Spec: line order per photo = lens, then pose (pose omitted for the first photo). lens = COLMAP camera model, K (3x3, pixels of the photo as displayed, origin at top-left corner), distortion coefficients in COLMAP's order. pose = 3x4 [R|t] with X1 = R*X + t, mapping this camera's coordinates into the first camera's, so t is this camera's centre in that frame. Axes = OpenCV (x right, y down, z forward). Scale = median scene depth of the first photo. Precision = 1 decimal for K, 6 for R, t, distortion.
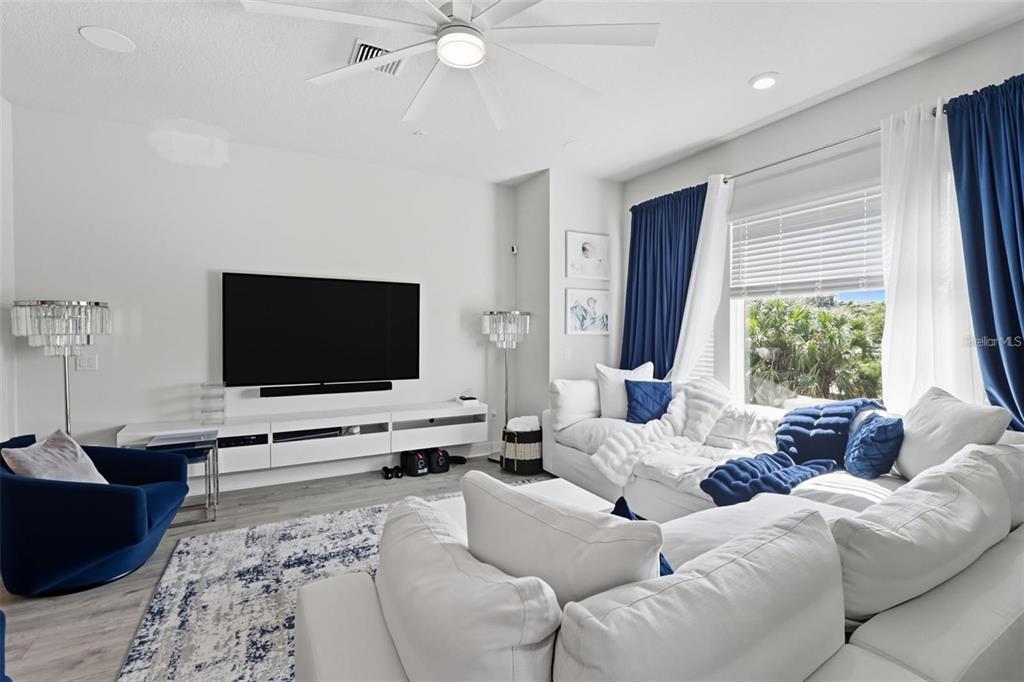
lens RADIAL K [[465.6, 0, 528.3], [0, 465.6, 333.1], [0, 0, 1]] dist [0.000145, 0.000198]
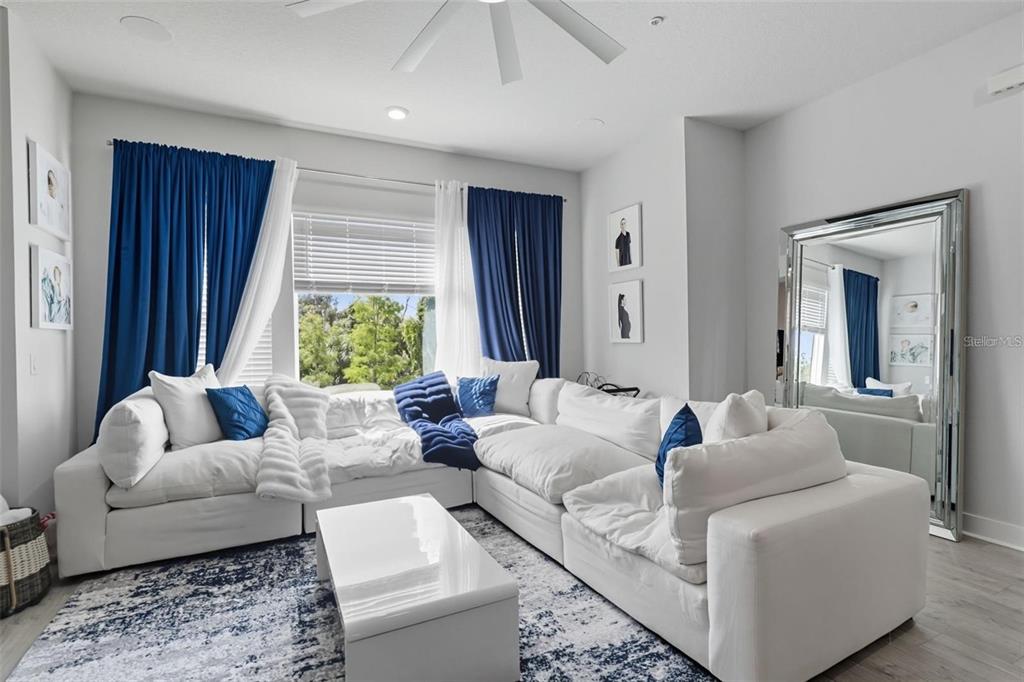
lens RADIAL K [[465.6, 0, 528.3], [0, 465.6, 333.1], [0, 0, 1]] dist [0.000145, 0.000198]
pose [[0.071526, 0.002603, 0.997435, -0.564020], [0.018811, 0.999815, -0.003959, 0.028864], [-0.997261, 0.019046, 0.071464, 0.510118]]
